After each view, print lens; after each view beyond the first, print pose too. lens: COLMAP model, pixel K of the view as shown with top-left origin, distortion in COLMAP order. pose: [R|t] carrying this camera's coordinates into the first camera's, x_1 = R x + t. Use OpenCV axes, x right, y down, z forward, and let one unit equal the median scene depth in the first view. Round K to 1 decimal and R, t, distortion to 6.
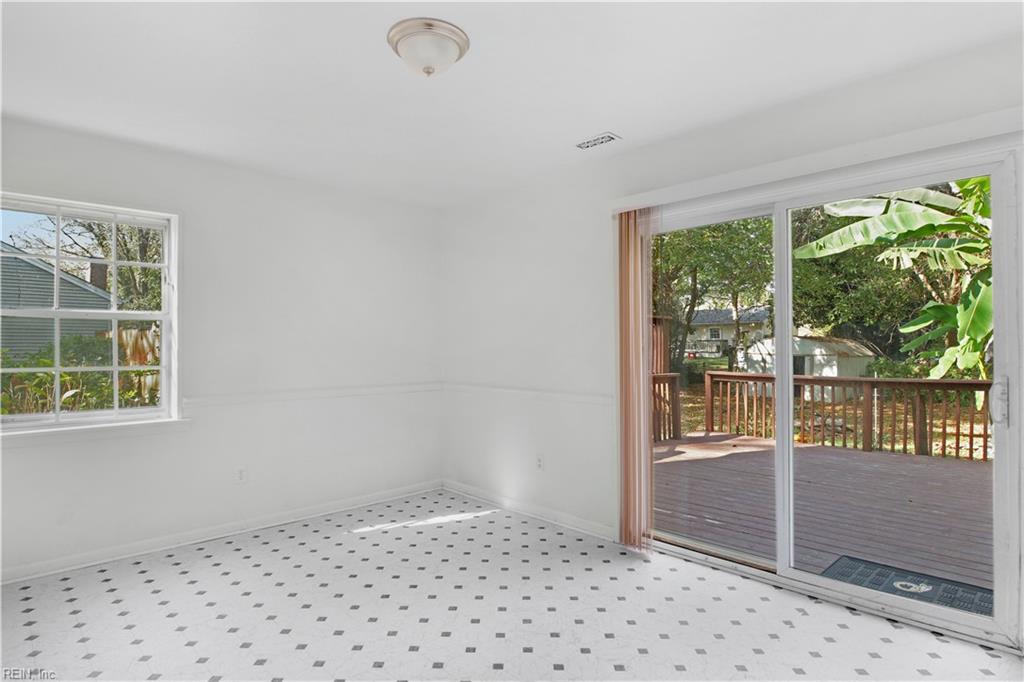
lens RADIAL K [[546.3, 0, 510.4], [0, 546.3, 342.3], [0, 0, 1]] dist [-0.019751, -0.000004]
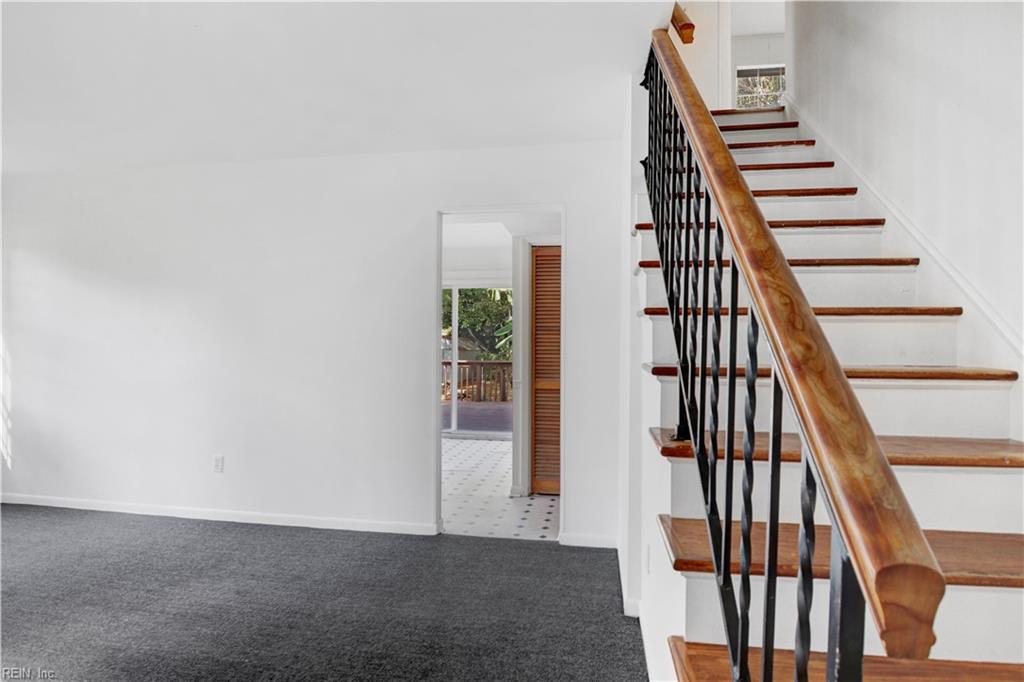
lens RADIAL K [[546.3, 0, 512.2], [0, 546.3, 343.2], [0, 0, 1]] dist [-0.019751, -0.000004]
pose [[0.792698, 0.014530, 0.609441, -0.363302], [-0.020365, 0.999789, 0.002652, -0.001167], [-0.609274, -0.014514, 0.792827, -0.511235]]
